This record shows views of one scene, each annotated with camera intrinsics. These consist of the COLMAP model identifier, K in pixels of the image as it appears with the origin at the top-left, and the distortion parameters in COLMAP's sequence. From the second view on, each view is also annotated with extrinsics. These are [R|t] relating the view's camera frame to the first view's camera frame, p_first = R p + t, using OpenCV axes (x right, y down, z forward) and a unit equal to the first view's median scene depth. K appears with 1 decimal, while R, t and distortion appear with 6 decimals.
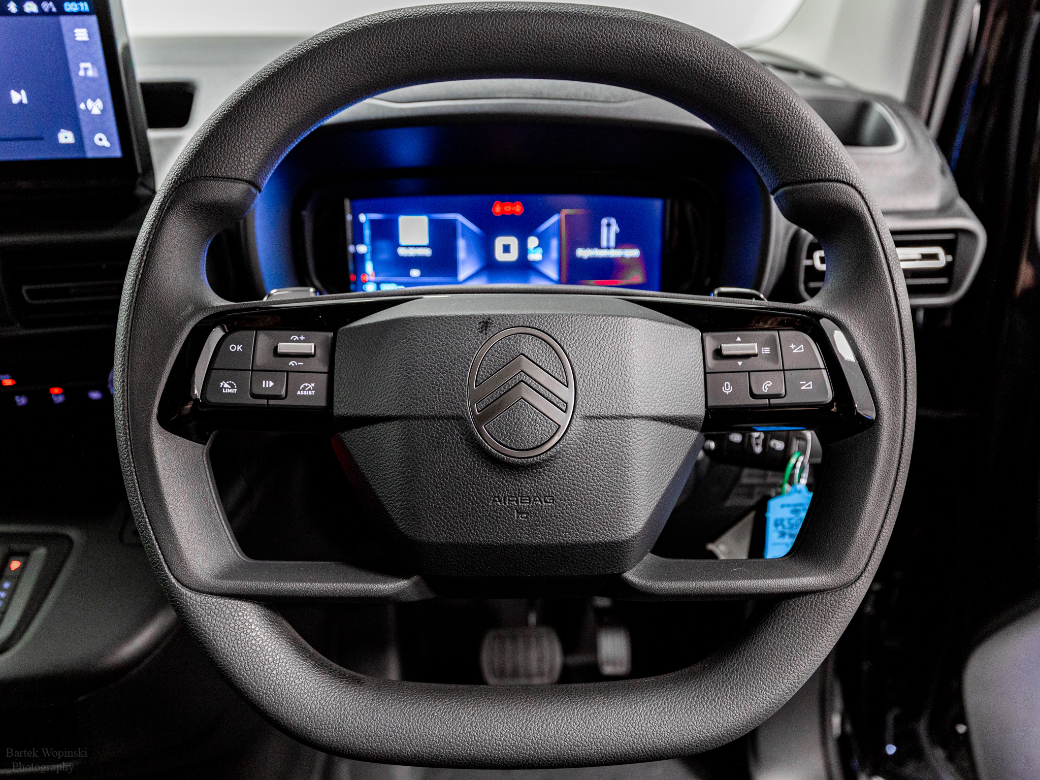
lens RADIAL K [[748.9, 0, 520.0], [0, 748.9, 390.0], [0, 0, 1]] dist [-0.002291, 0.043659]
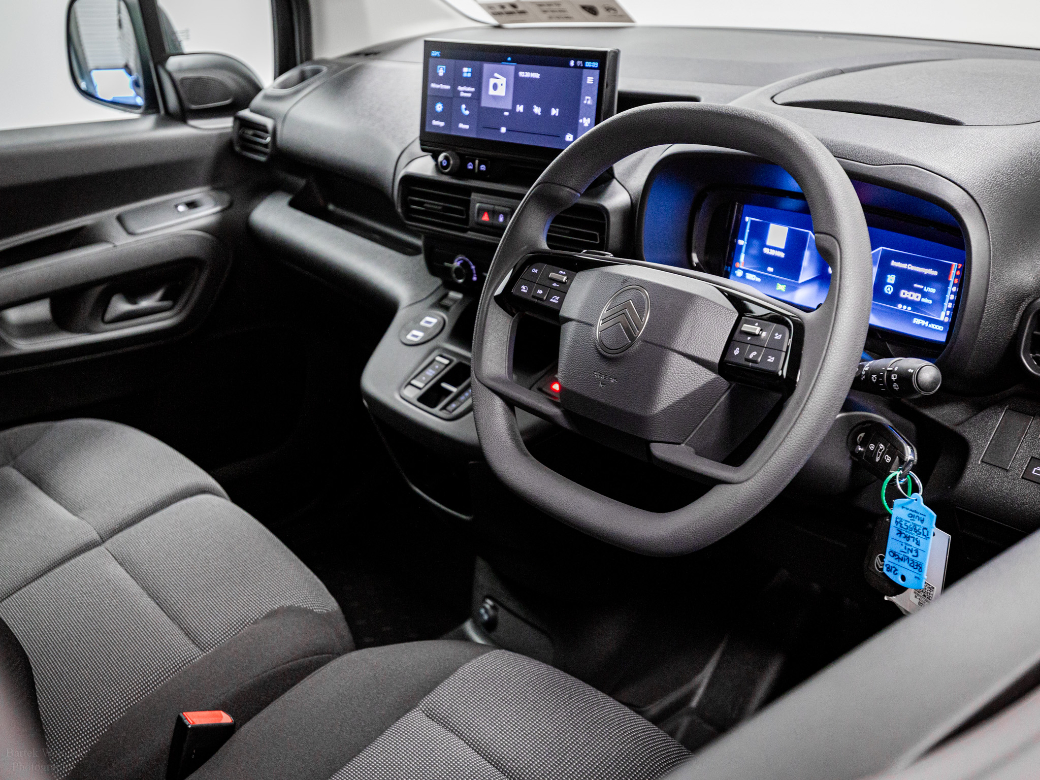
lens RADIAL K [[1033.6, 0, 520.0], [0, 1033.6, 390.0], [0, 0, 1]] dist [-0.200398, 0.003007]
pose [[0.713906, 0.270144, -0.646035, 0.884221], [-0.289168, 0.953982, 0.079367, 0.023248], [0.637746, 0.130153, 0.759170, -0.633399]]
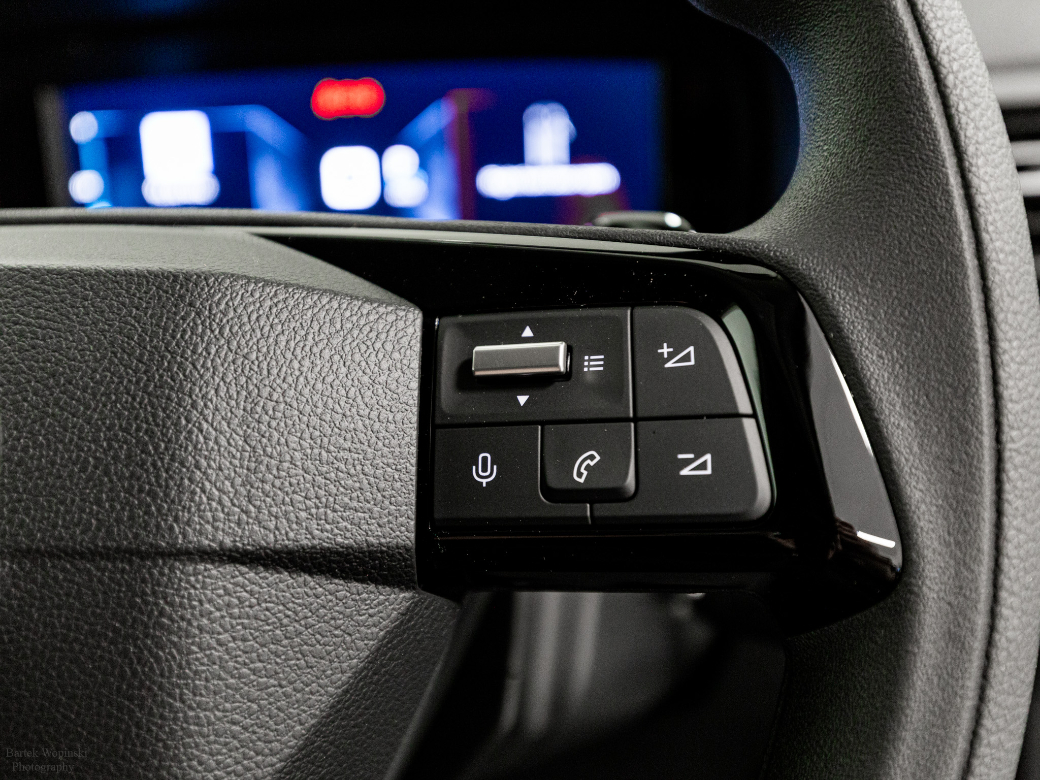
lens RADIAL K [[1052.6, 0, 520.0], [0, 1052.6, 390.0], [0, 0, 1]] dist [-0.003211, 0.014458]
pose [[0.982367, -0.004291, -0.186914, 0.239519], [-0.002415, 0.999362, -0.035636, -0.013967], [0.186948, 0.035459, 0.981730, 0.315459]]
